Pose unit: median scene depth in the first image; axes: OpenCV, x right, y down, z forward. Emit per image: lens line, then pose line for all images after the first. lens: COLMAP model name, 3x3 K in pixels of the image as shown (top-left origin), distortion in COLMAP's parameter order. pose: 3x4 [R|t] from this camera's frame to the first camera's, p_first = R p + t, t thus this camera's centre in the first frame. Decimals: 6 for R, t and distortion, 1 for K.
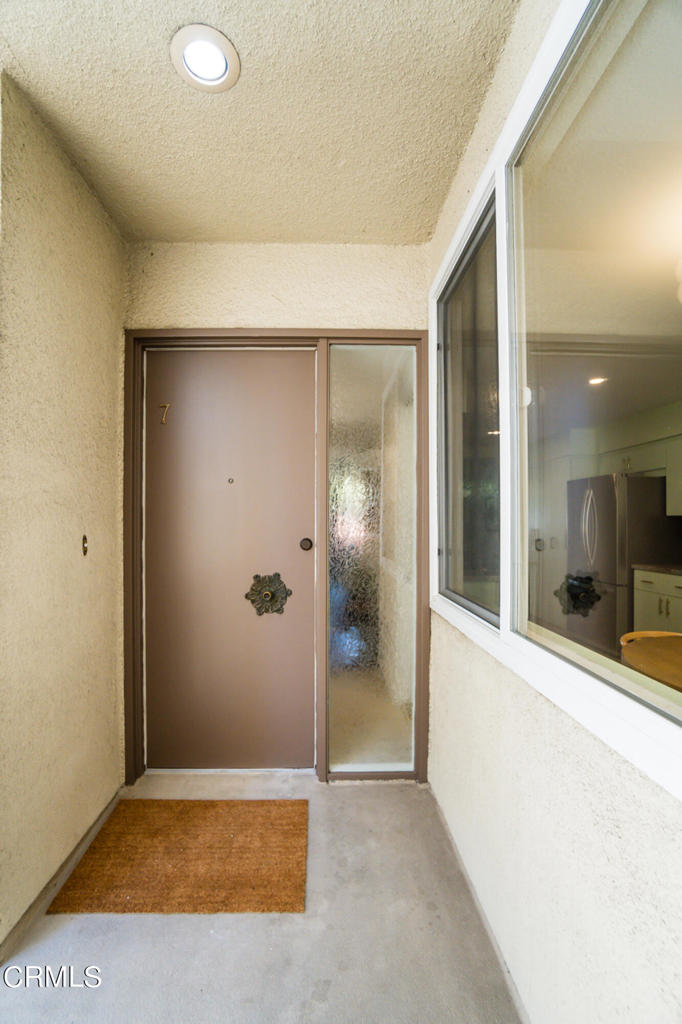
lens RADIAL K [[453.8, 0, 336.8], [0, 453.8, 516.0], [0, 0, 1]] dist [-0.066102, 0.024487]
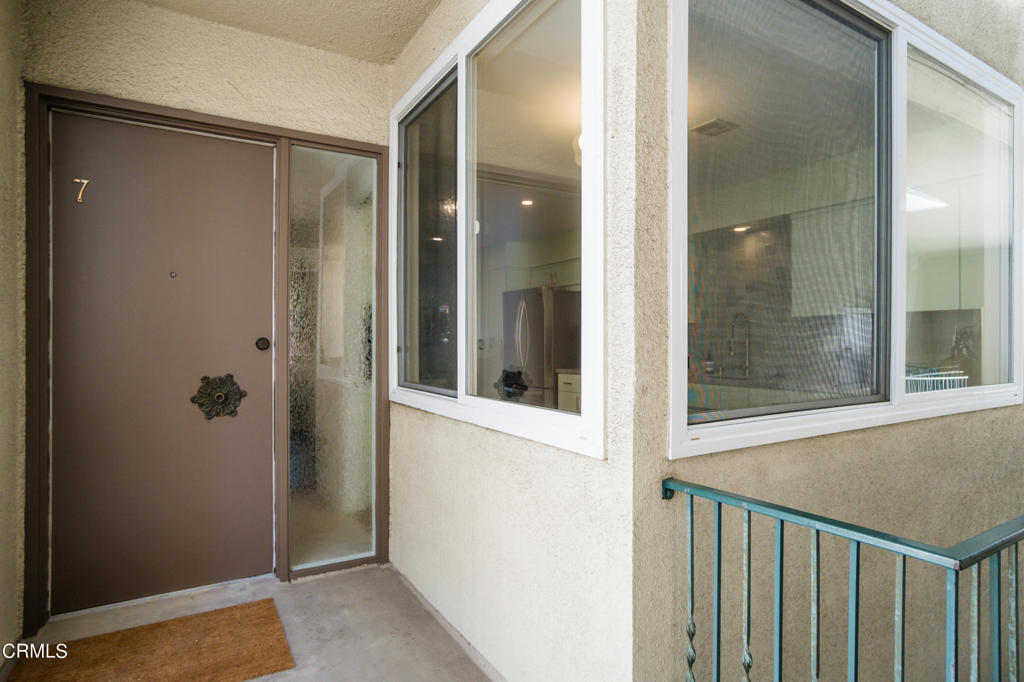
lens RADIAL K [[563.3, 0, 539.6], [0, 563.3, 340.3], [0, 0, 1]] dist [-0.001027, 0.026916]
pose [[0.856796, -0.004537, 0.515636, -0.195258], [-0.001575, 0.999934, 0.011416, 0.042436], [-0.515654, -0.010594, 0.856732, -0.378508]]
